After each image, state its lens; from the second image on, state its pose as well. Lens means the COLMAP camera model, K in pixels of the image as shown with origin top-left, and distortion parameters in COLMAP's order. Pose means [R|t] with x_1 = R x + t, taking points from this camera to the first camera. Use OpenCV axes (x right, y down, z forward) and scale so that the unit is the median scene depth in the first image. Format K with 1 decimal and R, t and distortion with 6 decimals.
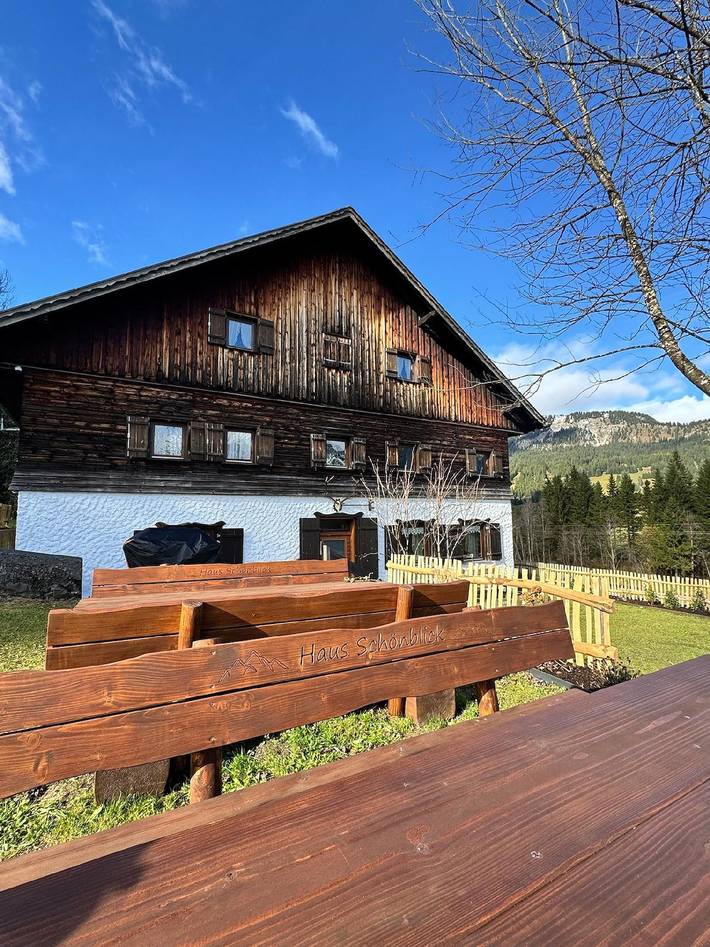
lens RADIAL K [[420.9, 0, 355.0], [0, 420.9, 473.5], [0, 0, 1]] dist [-0.001676, -0.000076]
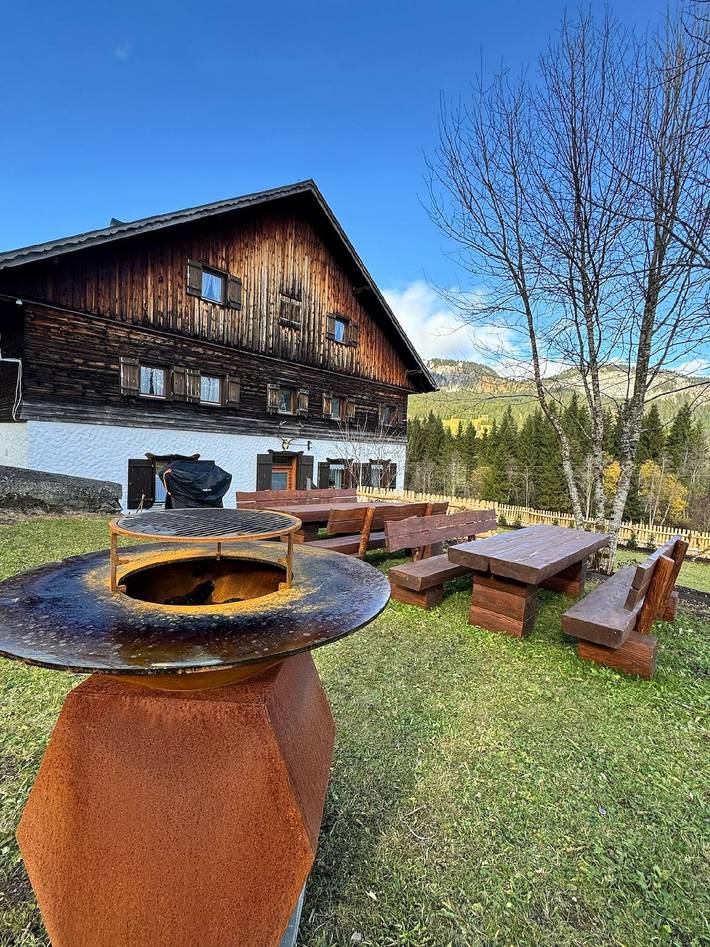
lens RADIAL K [[419.1, 0, 355.0], [0, 419.1, 473.5], [0, 0, 1]] dist [0.002176, 0.000225]
pose [[0.949328, 0.037308, 0.312065, -0.236998], [-0.088714, 0.984361, 0.152193, -0.047176], [-0.301506, -0.172165, 0.937792, -0.232892]]
